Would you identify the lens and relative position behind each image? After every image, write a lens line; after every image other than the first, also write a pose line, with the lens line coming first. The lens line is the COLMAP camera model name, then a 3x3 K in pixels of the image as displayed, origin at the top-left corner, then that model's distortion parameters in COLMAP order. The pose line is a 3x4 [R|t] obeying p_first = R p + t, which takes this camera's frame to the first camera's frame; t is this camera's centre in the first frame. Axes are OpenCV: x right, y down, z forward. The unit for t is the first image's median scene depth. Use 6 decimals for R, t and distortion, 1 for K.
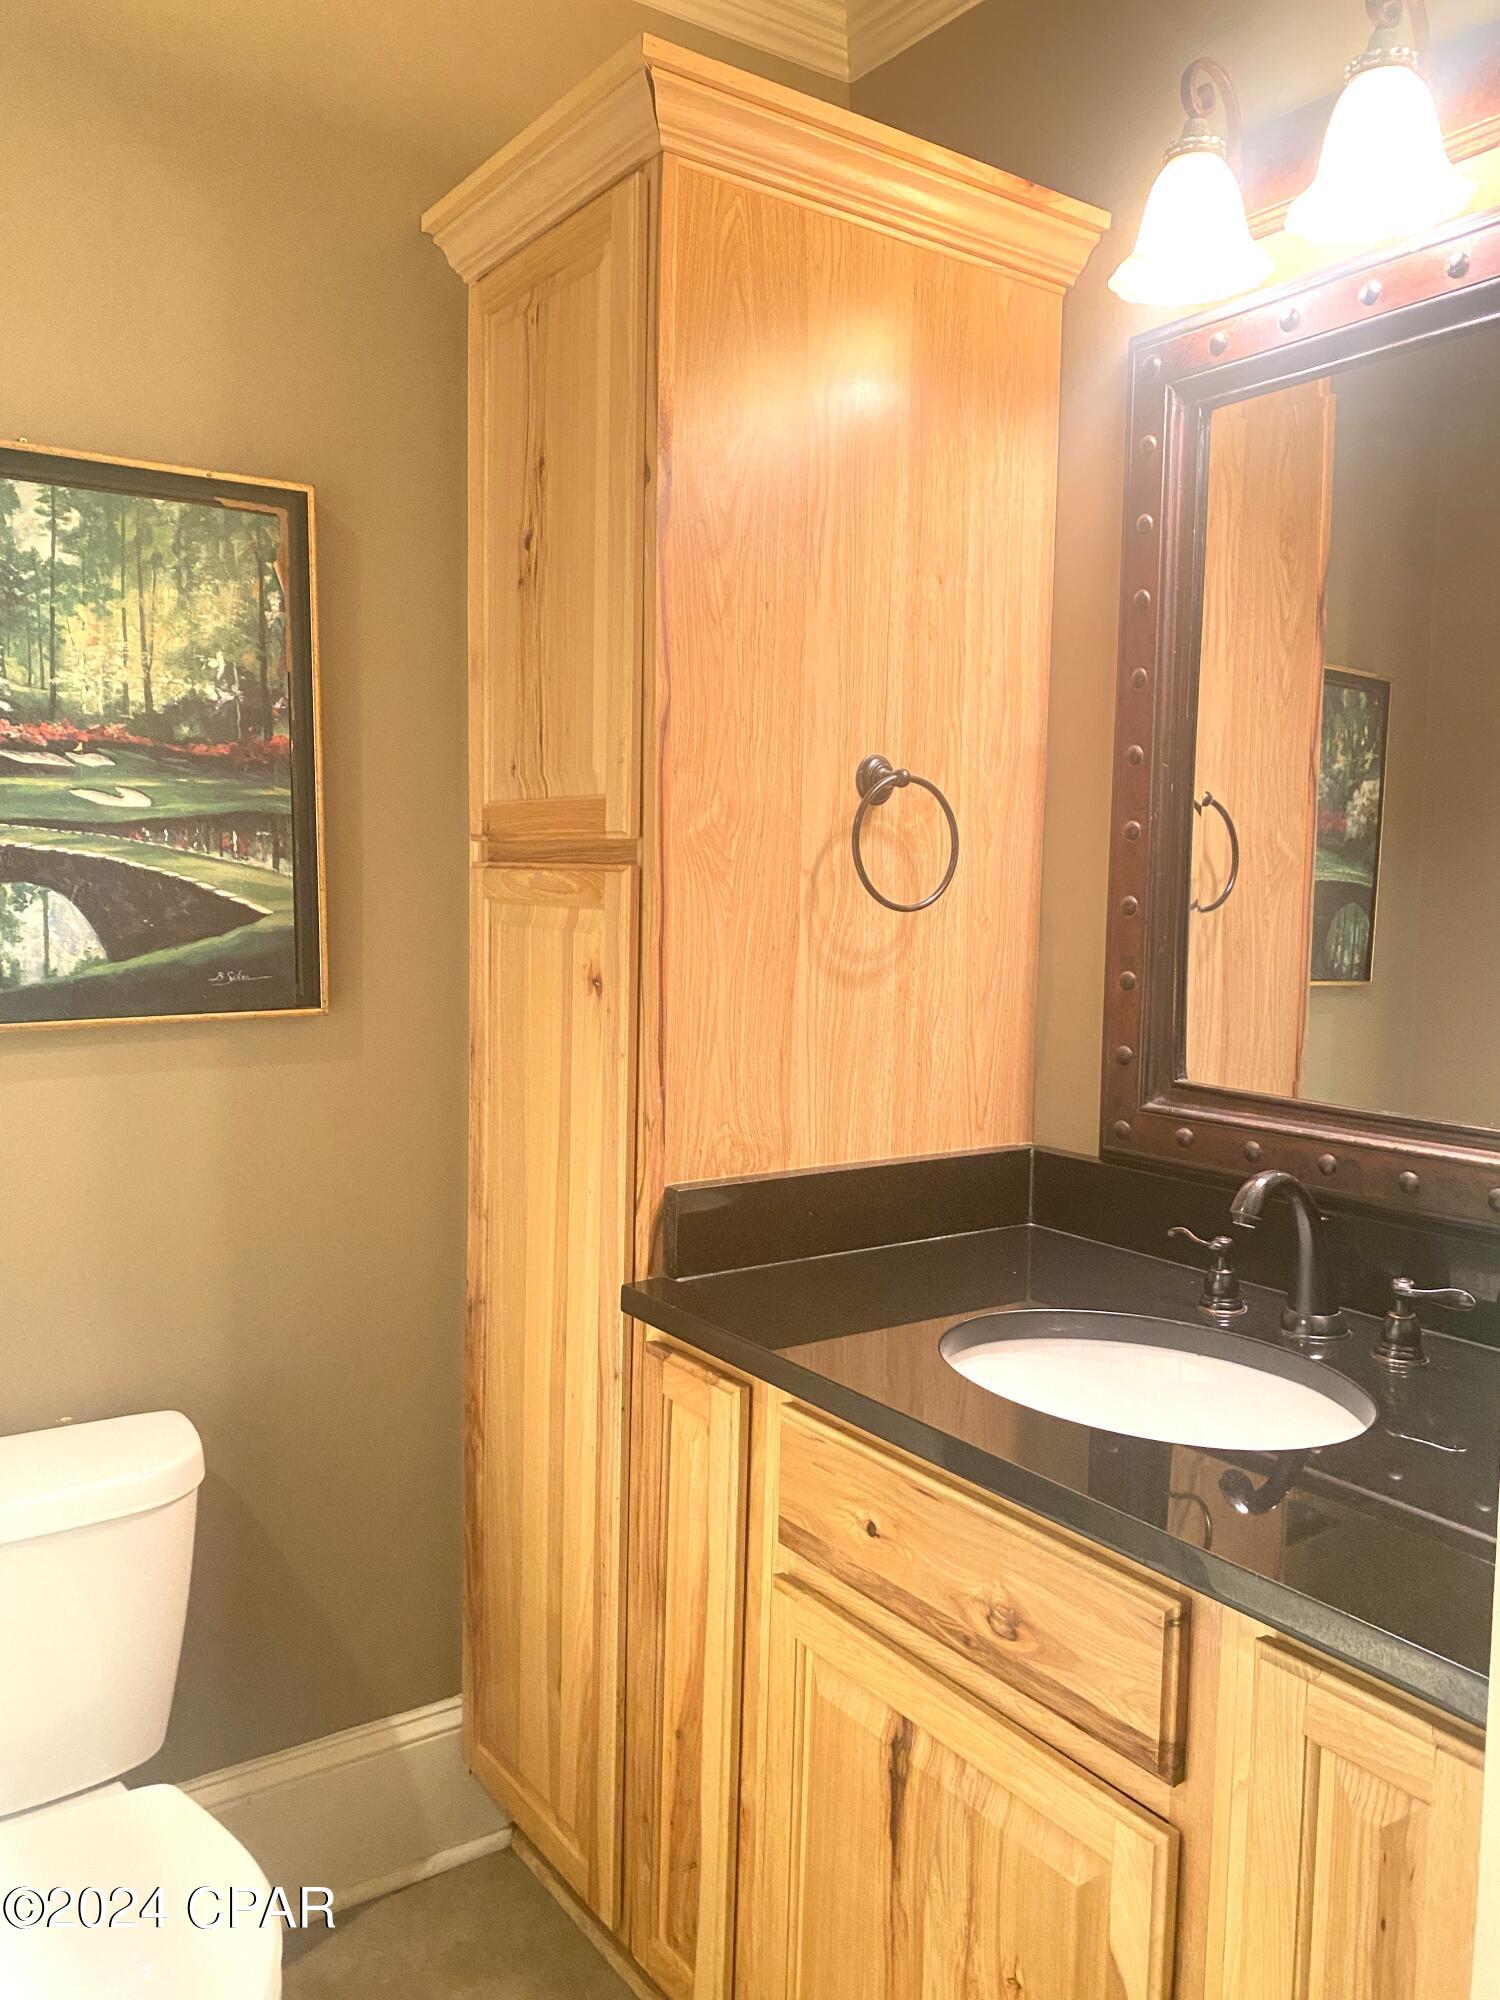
lens RADIAL K [[1530.0, 0, 741.7], [0, 1530.0, 992.8], [0, 0, 1]] dist [0.059000, -0.059672]
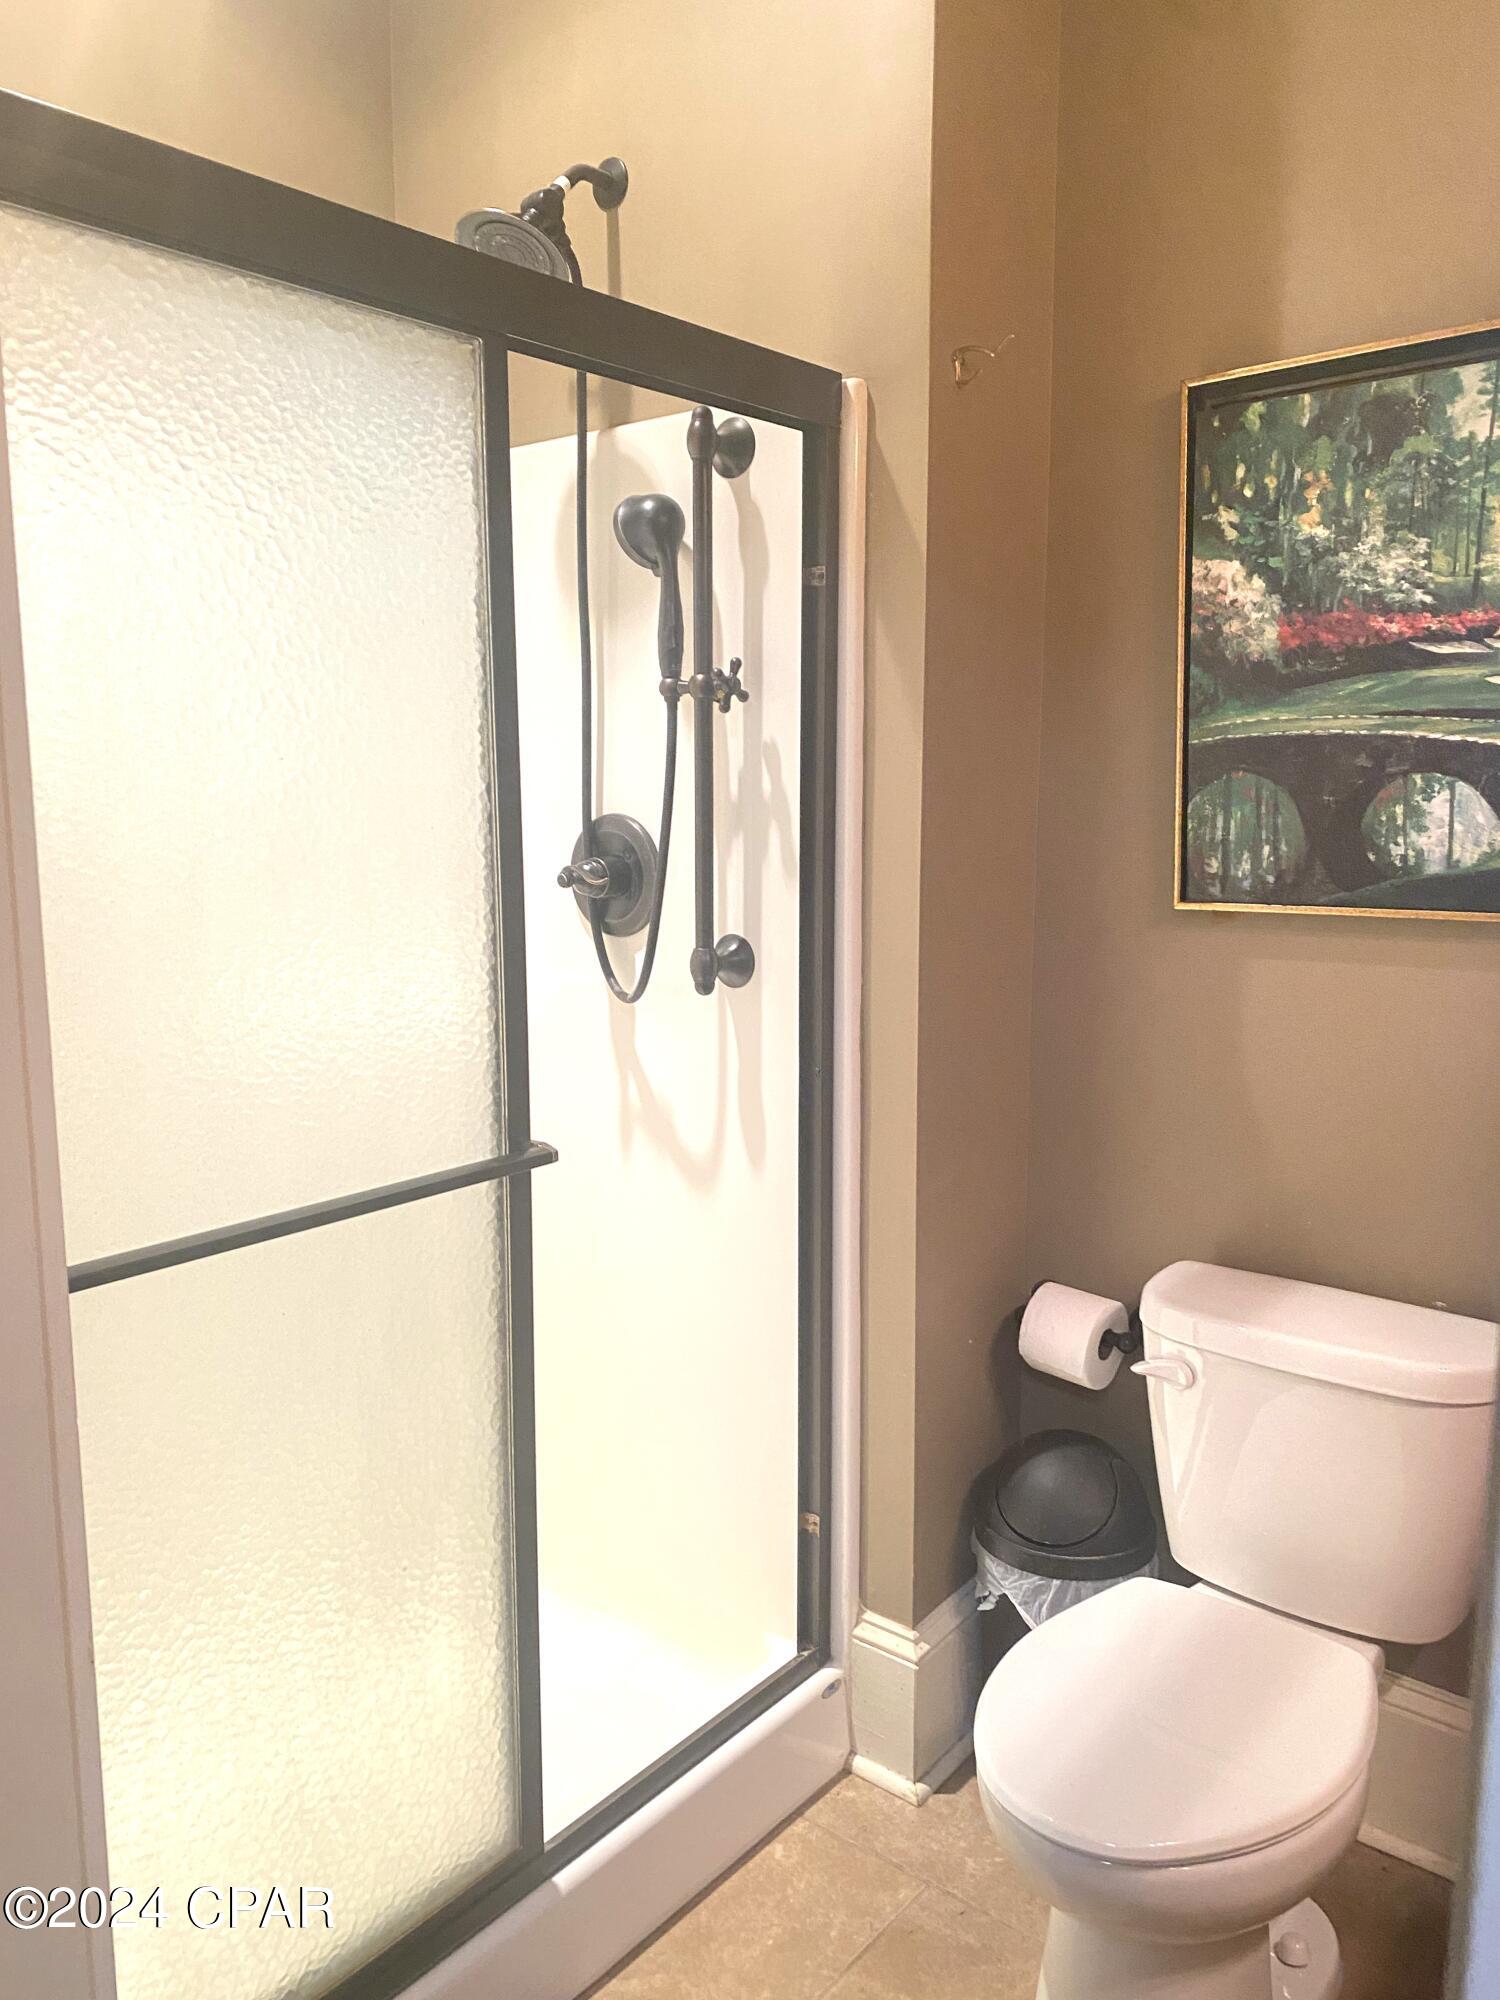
lens RADIAL K [[1530.0, 0, 741.7], [0, 1530.0, 992.8], [0, 0, 1]] dist [0.059000, -0.059672]
pose [[0.264406, 0.130463, -0.955546, 0.408428], [-0.059758, 0.991120, 0.118784, -0.021590], [0.962558, 0.025694, 0.269854, 0.290259]]
